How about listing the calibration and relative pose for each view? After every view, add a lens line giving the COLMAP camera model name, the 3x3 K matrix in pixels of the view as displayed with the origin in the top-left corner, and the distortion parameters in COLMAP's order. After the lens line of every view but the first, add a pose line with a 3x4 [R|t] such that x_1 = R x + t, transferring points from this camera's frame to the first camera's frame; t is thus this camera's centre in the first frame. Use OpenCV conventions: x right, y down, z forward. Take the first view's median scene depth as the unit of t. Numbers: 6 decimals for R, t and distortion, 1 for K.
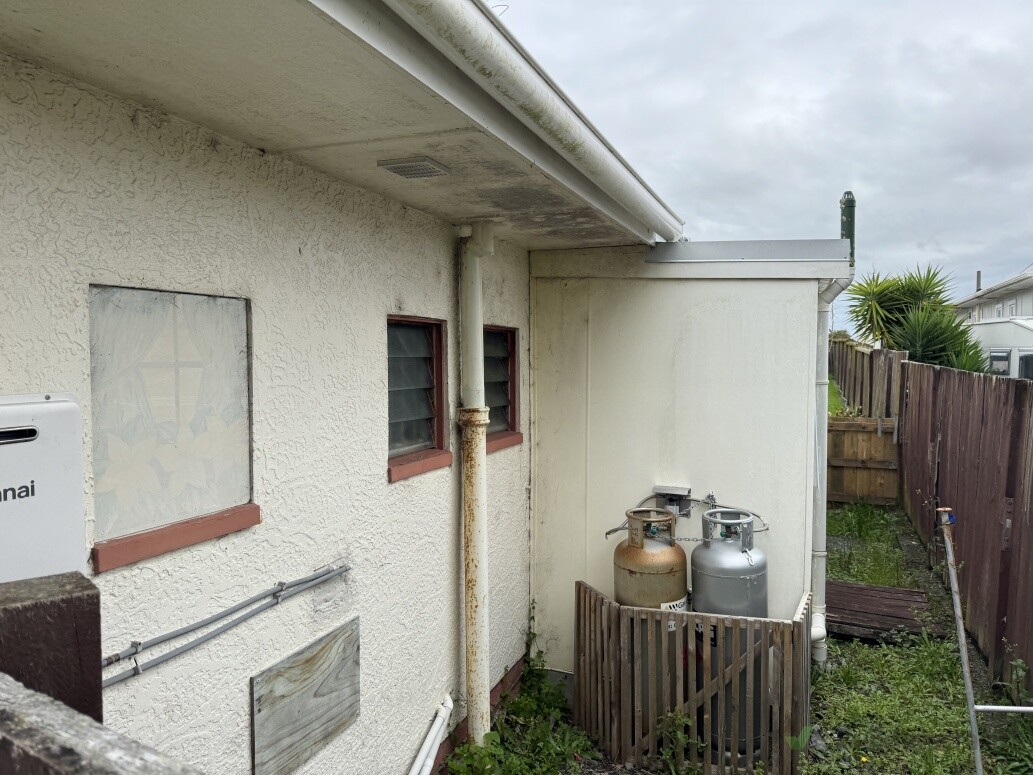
lens RADIAL K [[746.4, 0, 516.5], [0, 746.4, 387.5], [0, 0, 1]] dist [0.009805, -0.004494]
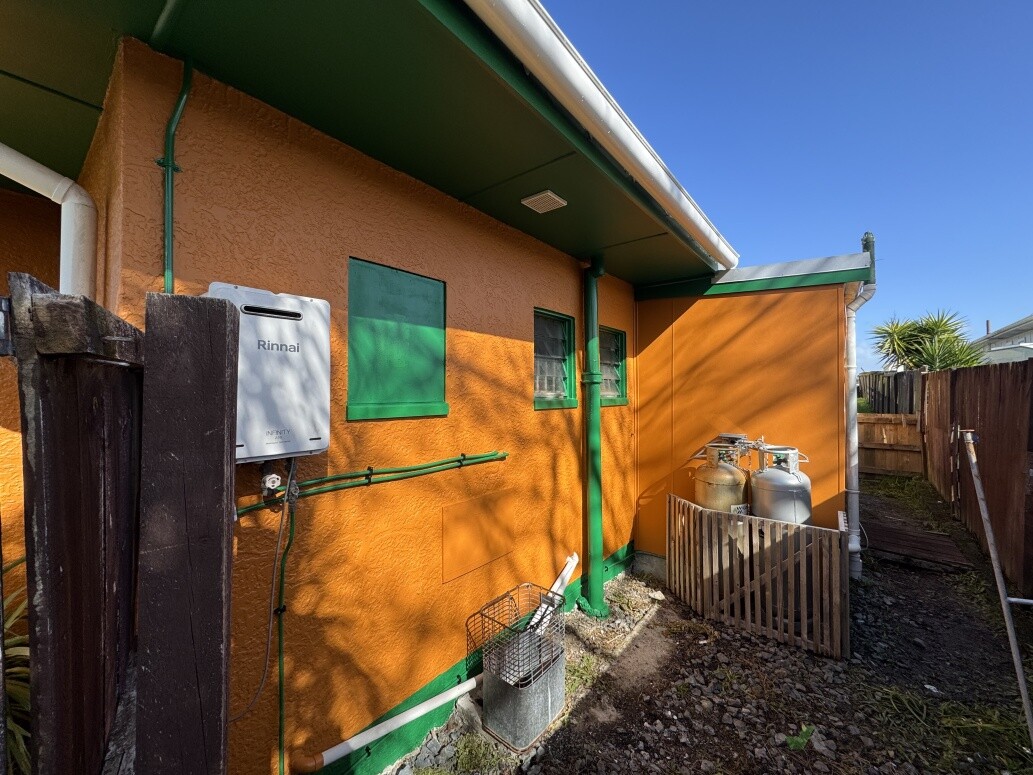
lens RADIAL K [[416.1, 0, 516.5], [0, 416.1, 387.5], [0, 0, 1]] dist [-0.001080, -0.000152]
pose [[0.956002, -0.006651, -0.293286, 0.033783], [-0.011207, 0.998185, -0.059165, 0.080418], [0.293147, 0.059849, 0.954192, 0.069088]]
